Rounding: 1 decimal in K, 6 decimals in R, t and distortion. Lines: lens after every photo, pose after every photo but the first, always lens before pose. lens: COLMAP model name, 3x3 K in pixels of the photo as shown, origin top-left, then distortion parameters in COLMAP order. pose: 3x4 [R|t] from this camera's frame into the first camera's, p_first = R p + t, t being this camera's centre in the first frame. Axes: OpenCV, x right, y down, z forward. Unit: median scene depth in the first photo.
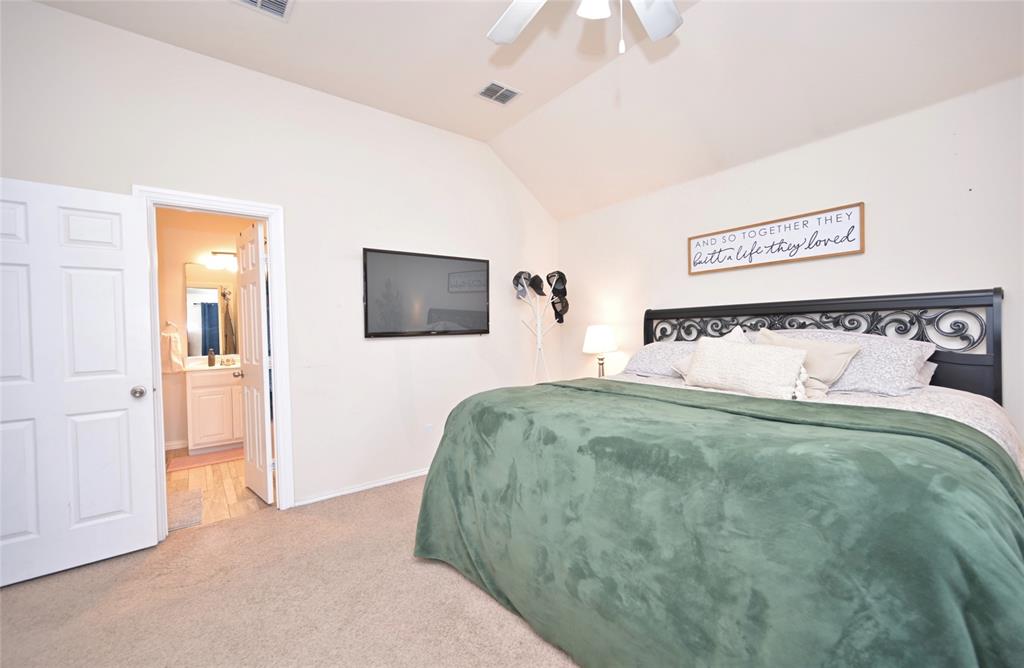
lens RADIAL K [[404.0, 0, 507.0], [0, 404.0, 328.7], [0, 0, 1]] dist [0.001383, -0.000347]
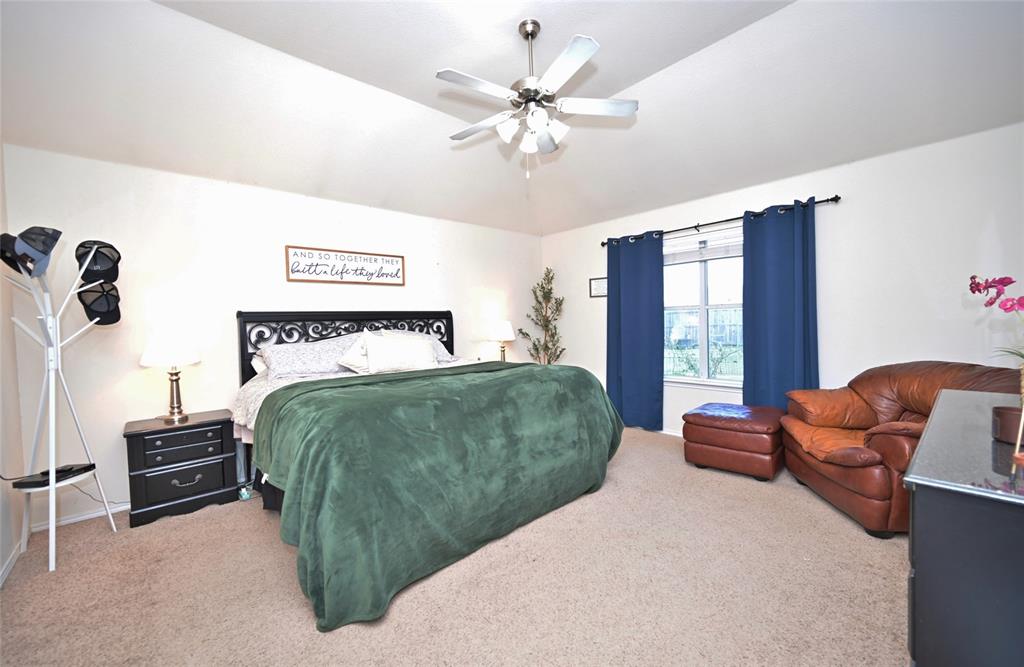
lens RADIAL K [[404.0, 0, 507.2], [0, 404.0, 332.1], [0, 0, 1]] dist [0.001383, -0.000347]
pose [[-0.059078, -0.015833, 0.998128, -0.689520], [0.015352, 0.999742, 0.016767, -0.008273], [-0.998135, 0.016314, -0.058820, 0.525401]]
